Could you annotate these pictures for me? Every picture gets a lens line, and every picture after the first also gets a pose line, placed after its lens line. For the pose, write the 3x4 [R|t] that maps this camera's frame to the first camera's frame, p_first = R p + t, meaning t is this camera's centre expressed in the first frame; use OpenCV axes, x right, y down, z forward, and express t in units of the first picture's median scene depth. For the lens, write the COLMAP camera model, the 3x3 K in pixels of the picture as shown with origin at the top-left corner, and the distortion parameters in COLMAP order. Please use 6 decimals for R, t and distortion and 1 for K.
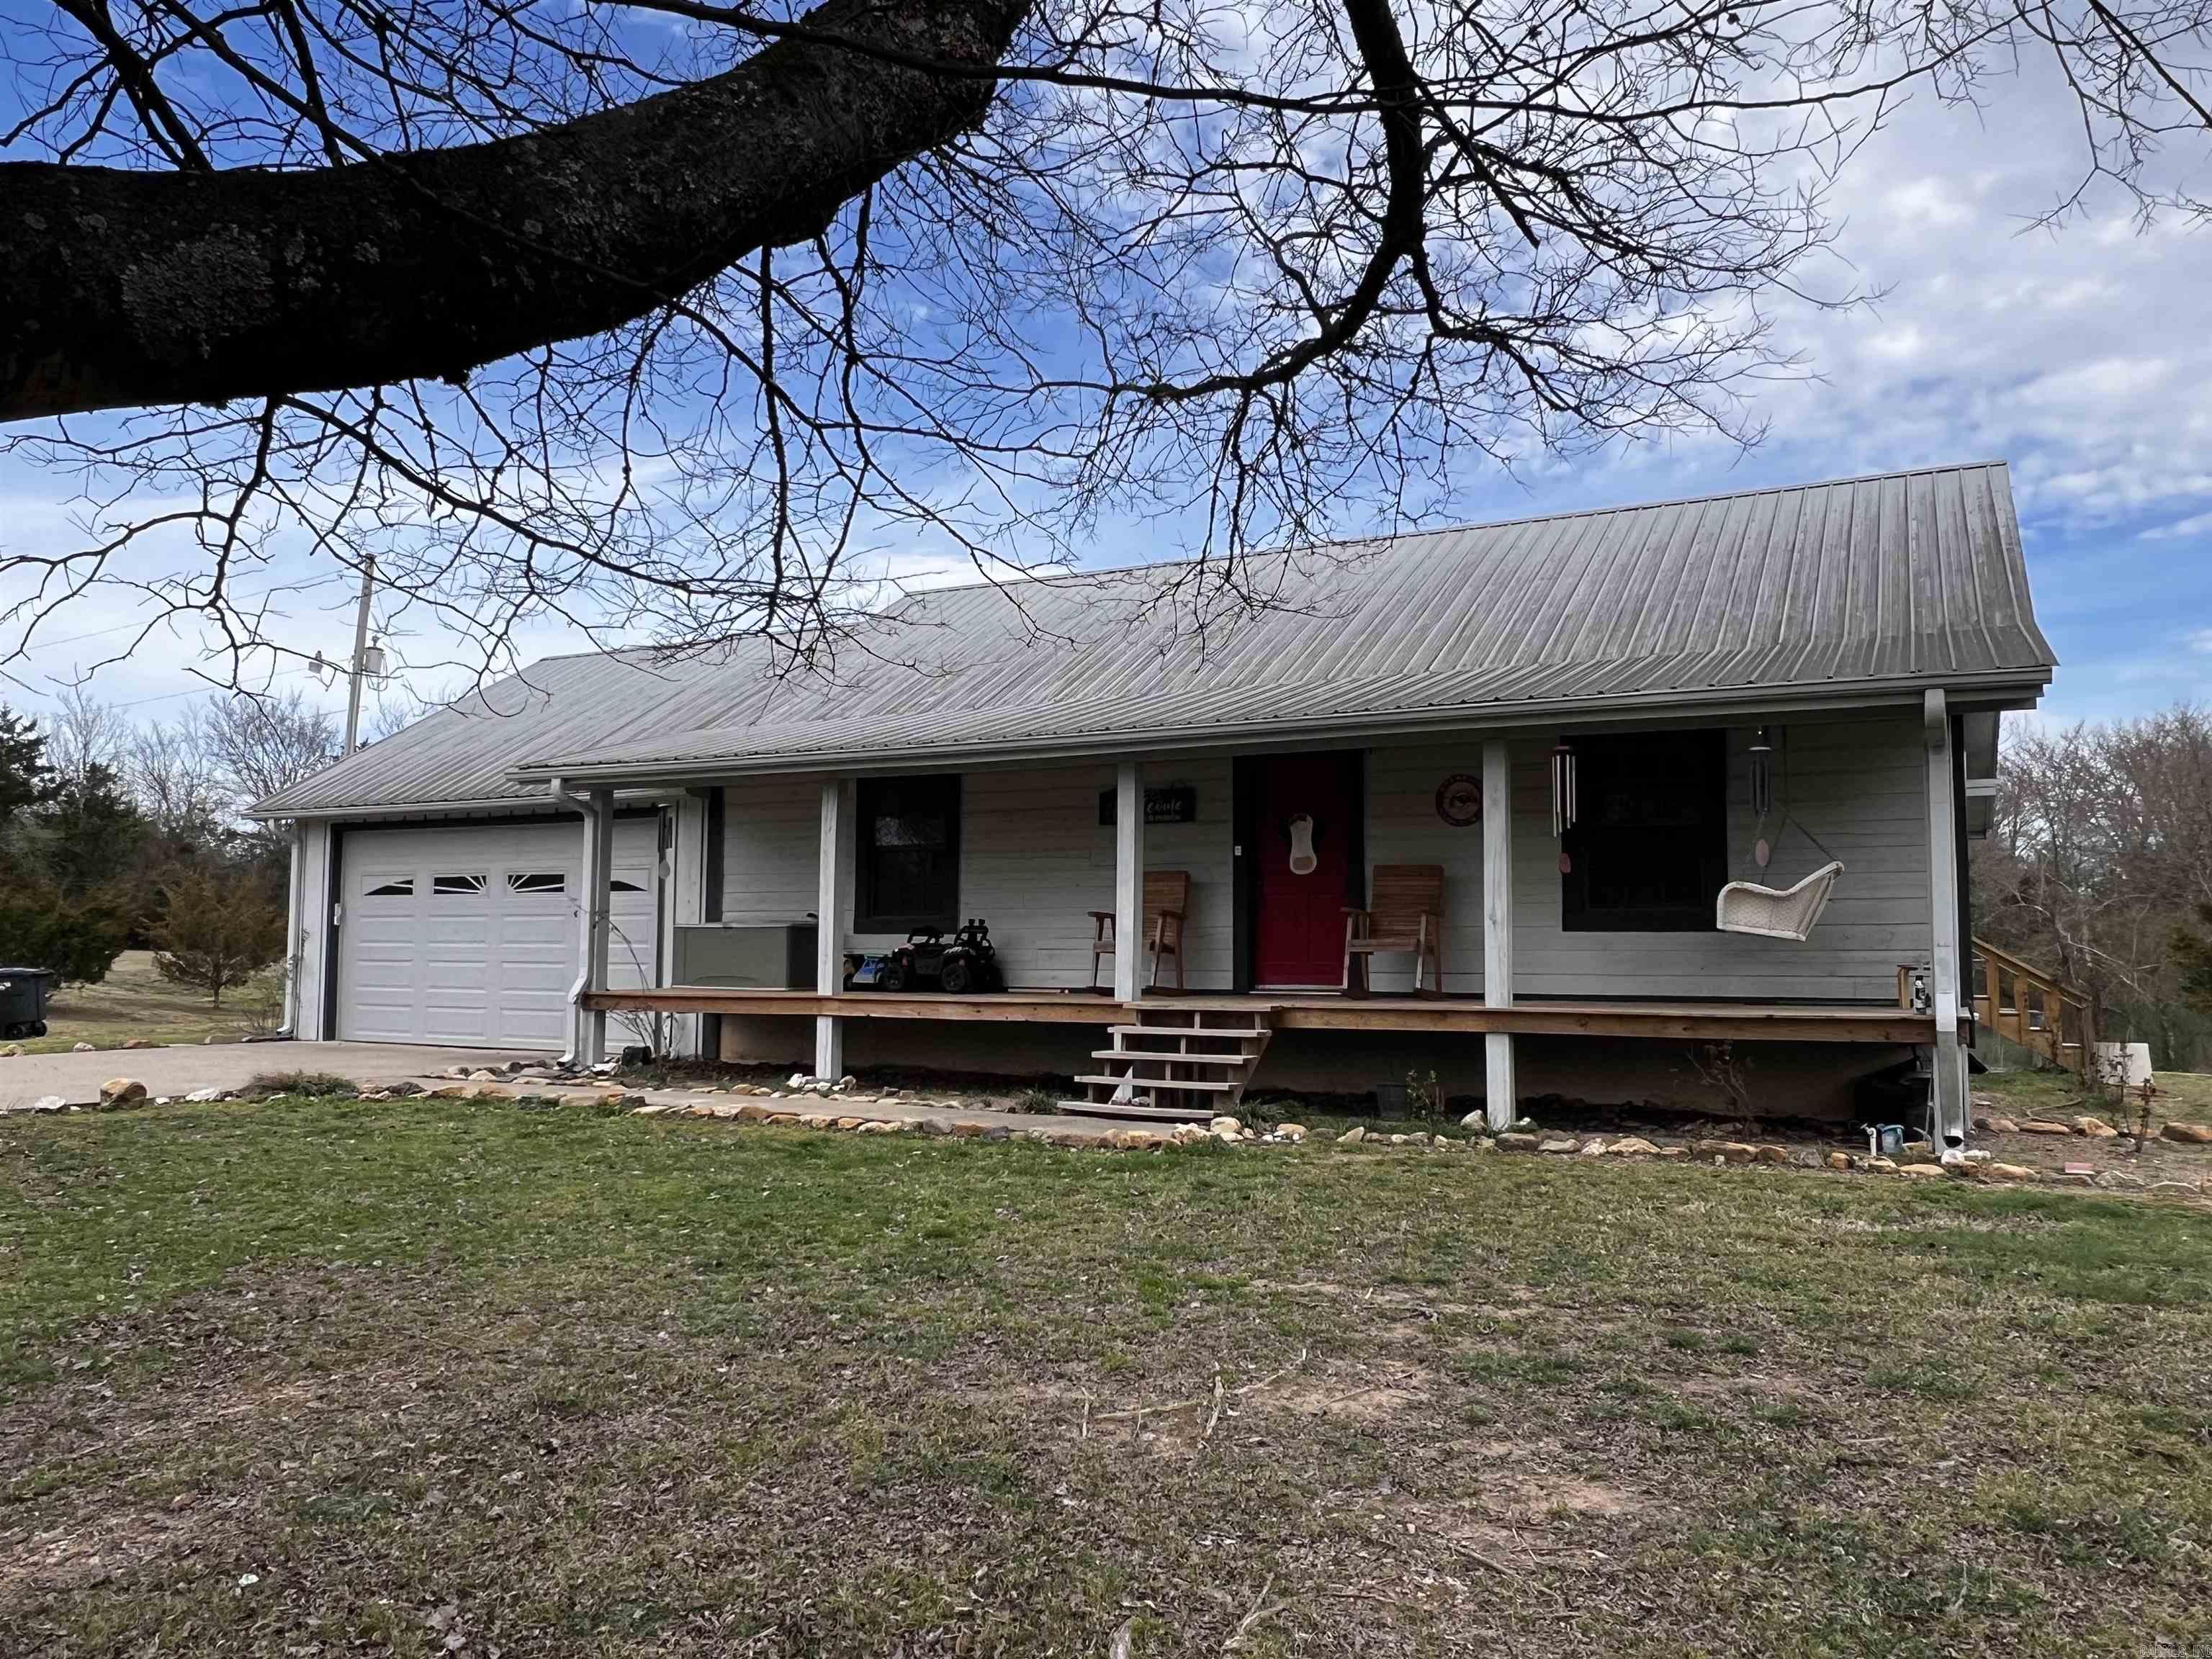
lens RADIAL K [[1546.1, 0, 1103.0], [0, 1546.1, 840.6], [0, 0, 1]] dist [0.006592, 0.001435]
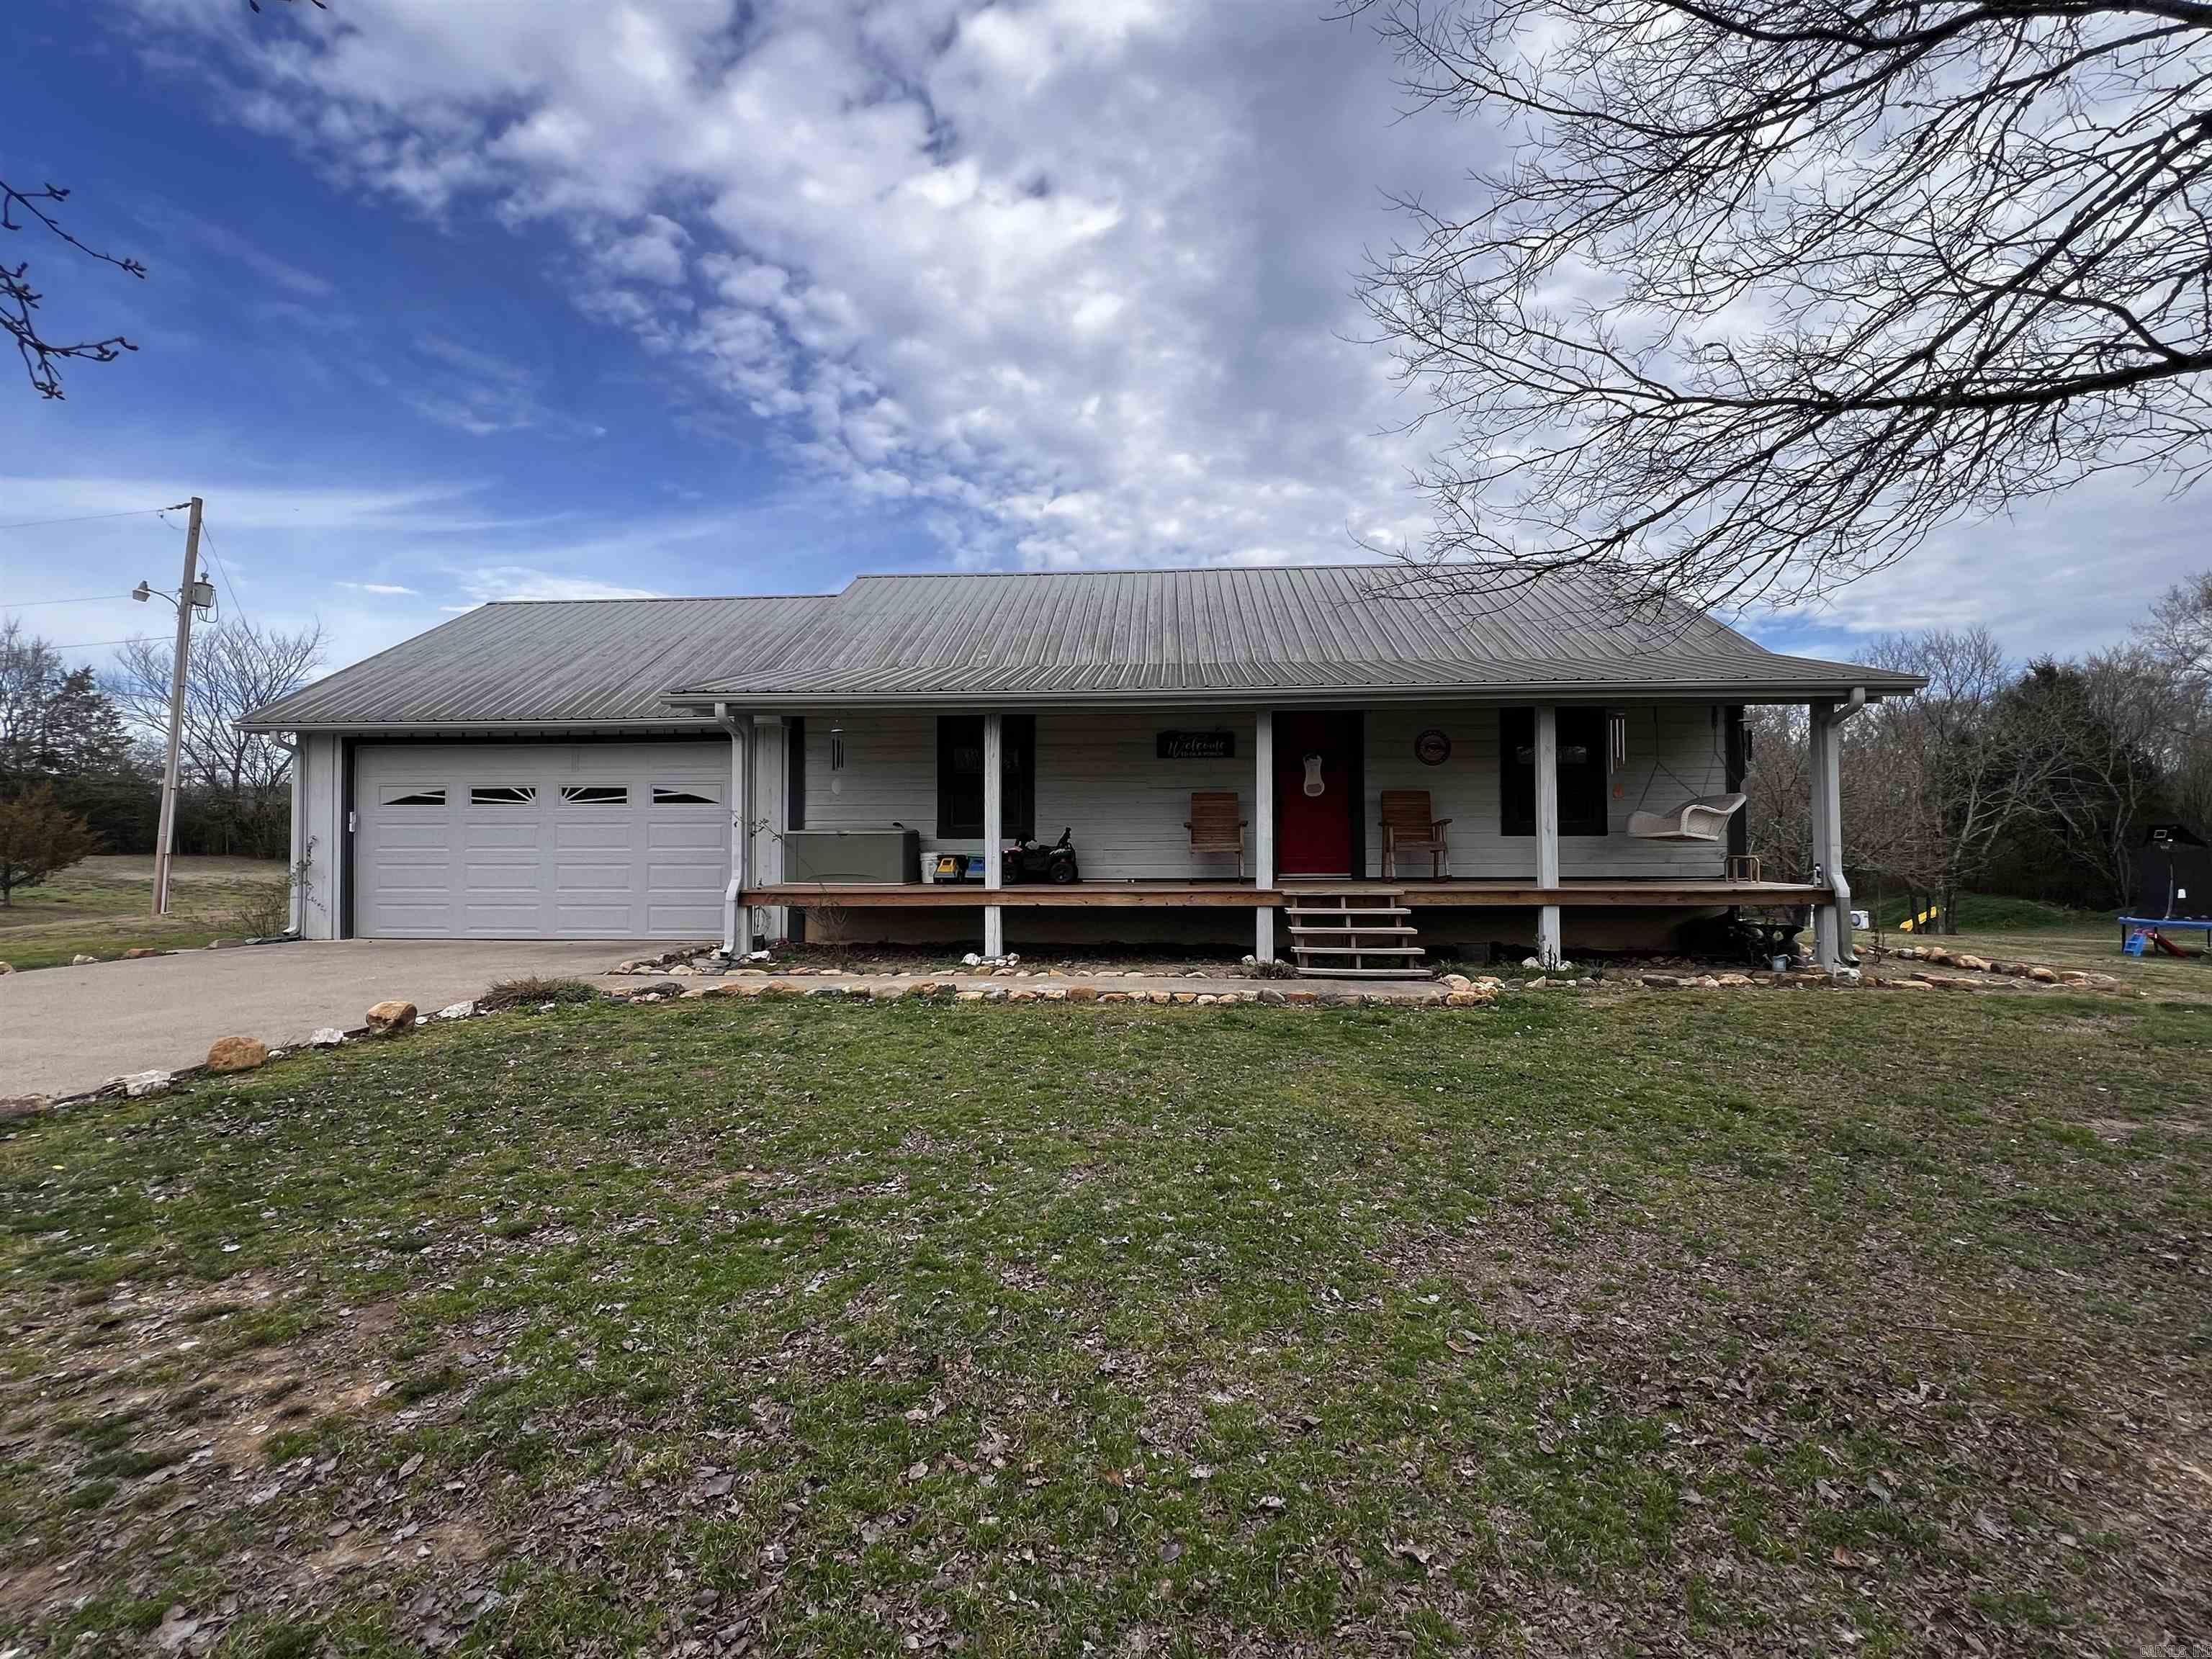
lens RADIAL K [[950.7, 0, 1102.8], [0, 950.7, 825.2], [0, 0, 1]] dist [0.001179, 0.000532]
pose [[0.916801, 0.000249, 0.399345, -0.393871], [-0.021161, 0.998625, 0.047957, 0.010004], [-0.398784, -0.052417, 0.915546, 0.263931]]
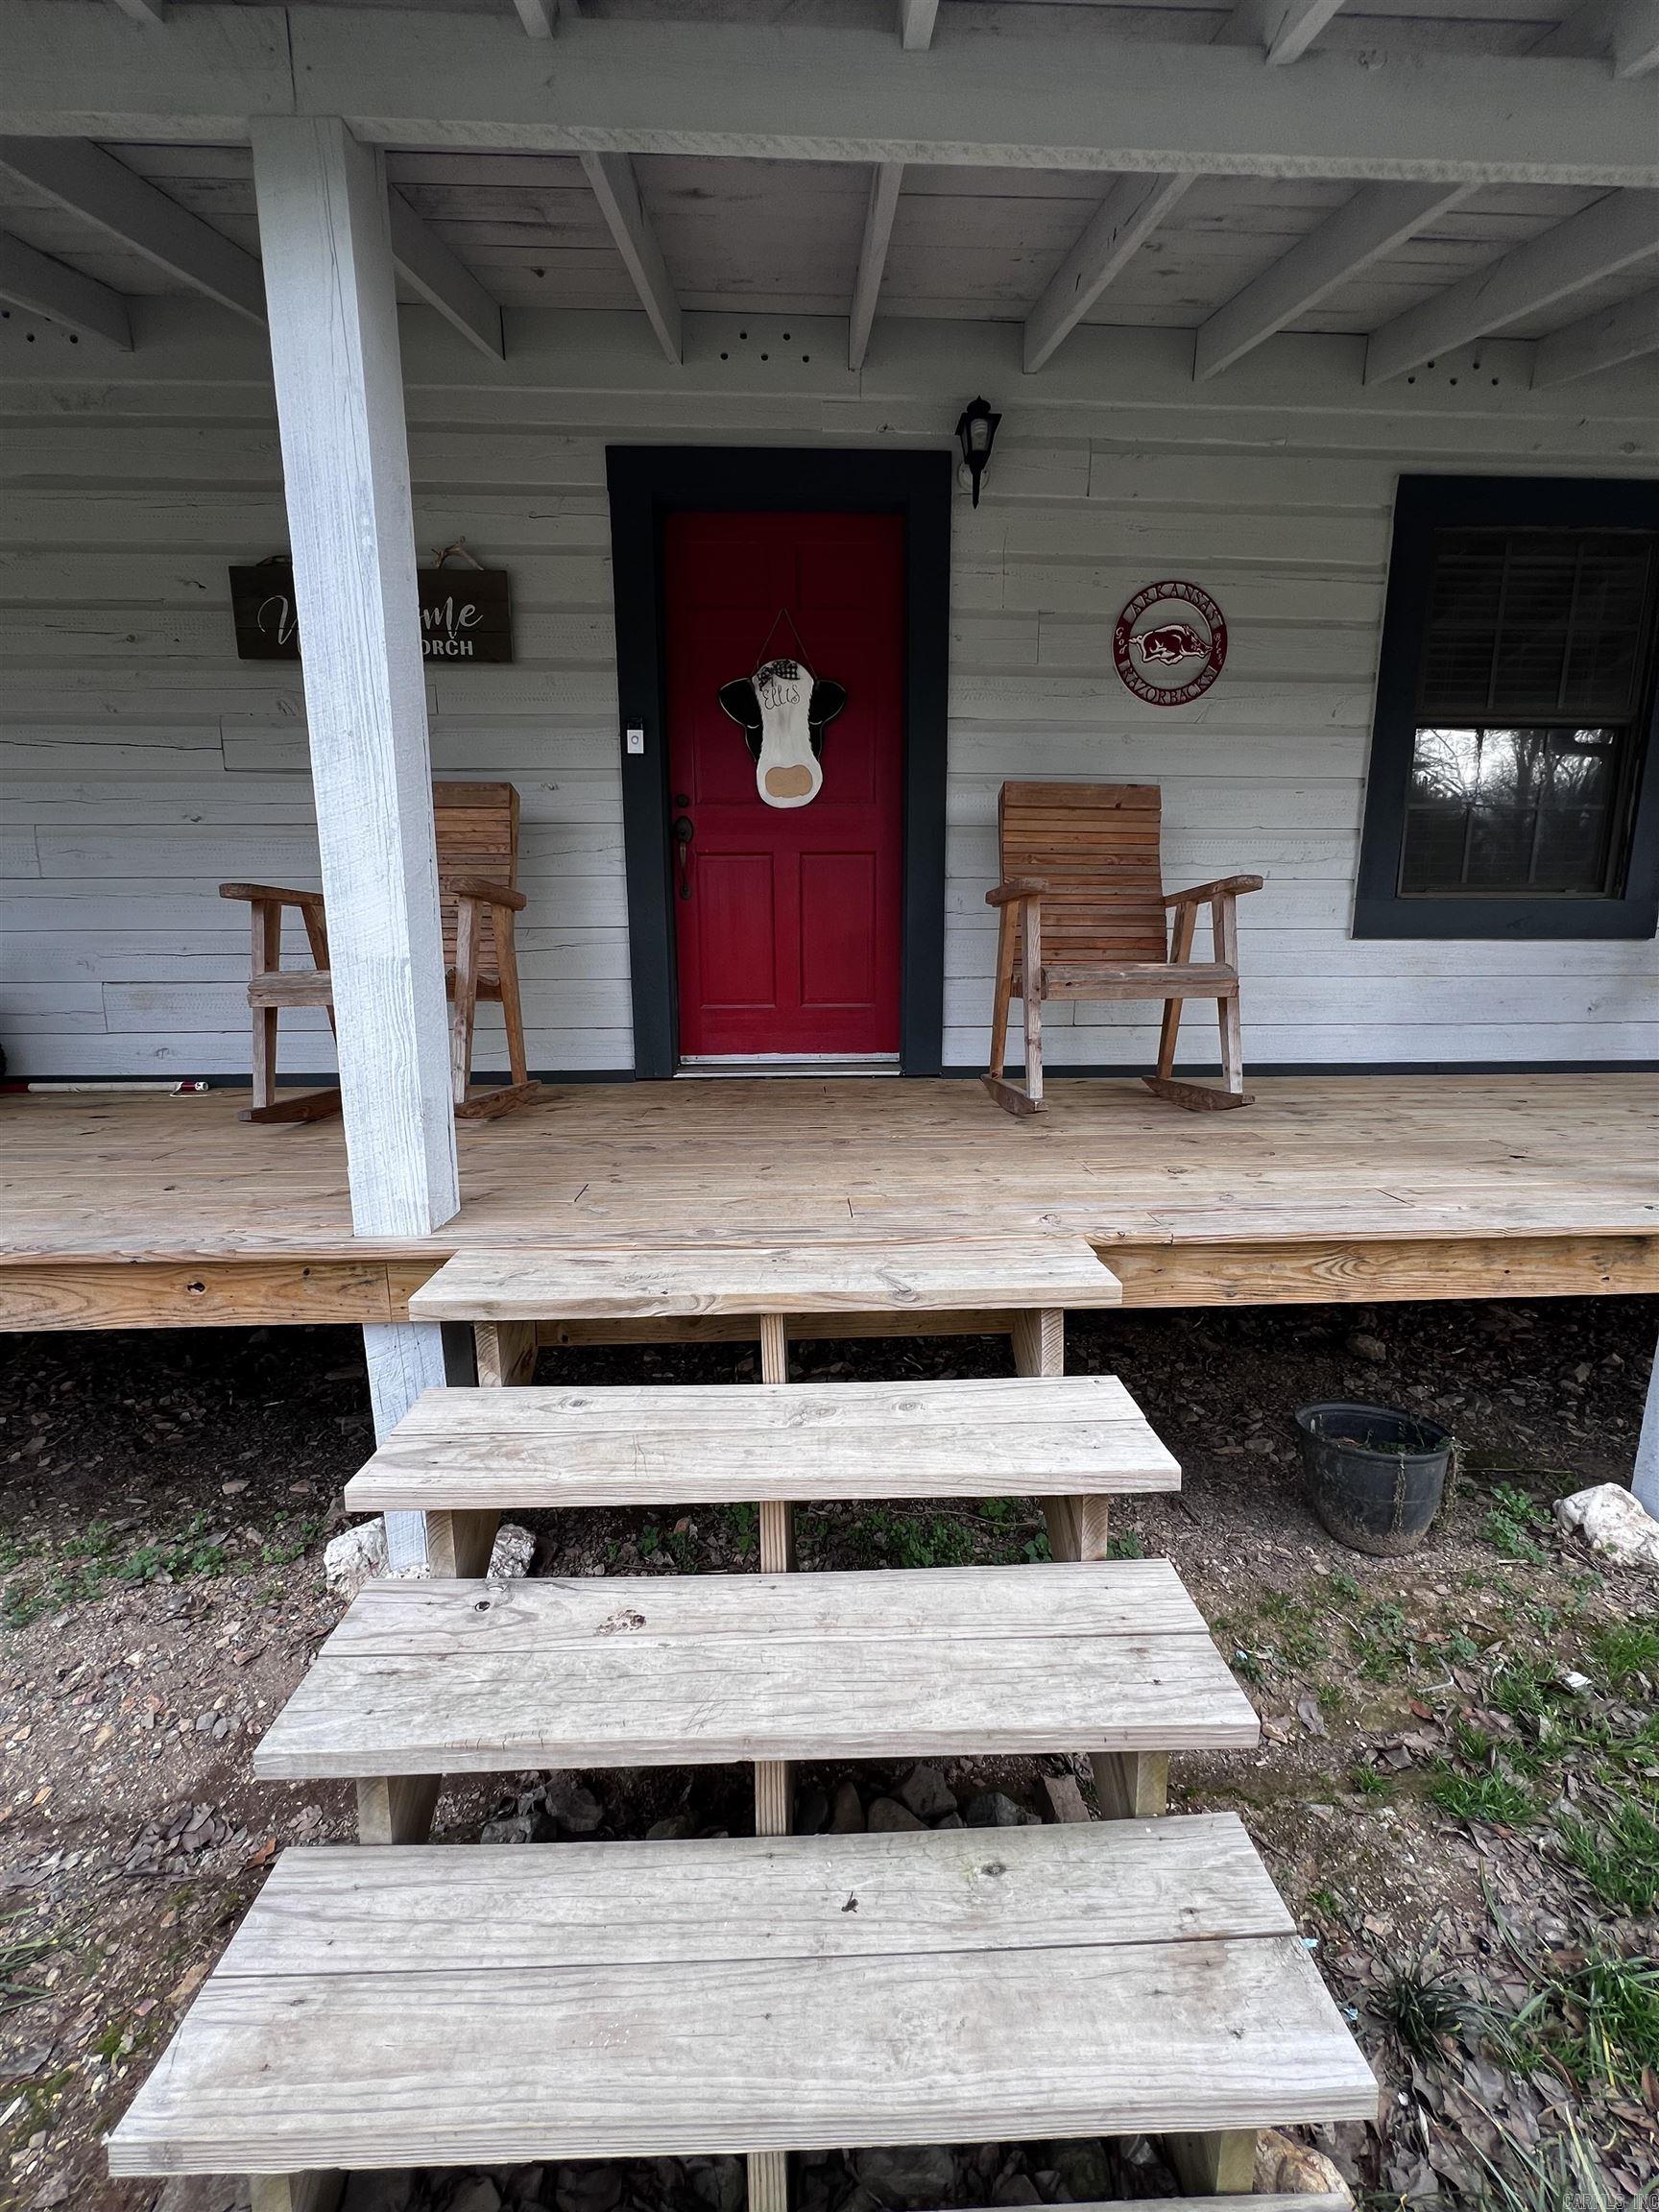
lens RADIAL K [[889.7, 0, 837.1], [0, 889.7, 1107.4], [0, 0, 1]] dist [-0.003245, 0.000041]
pose [[0.863284, -0.103292, 0.494036, 0.005816], [-0.032233, 0.965554, 0.258199, 0.038021], [-0.503688, -0.238823, 0.830218, 0.744168]]
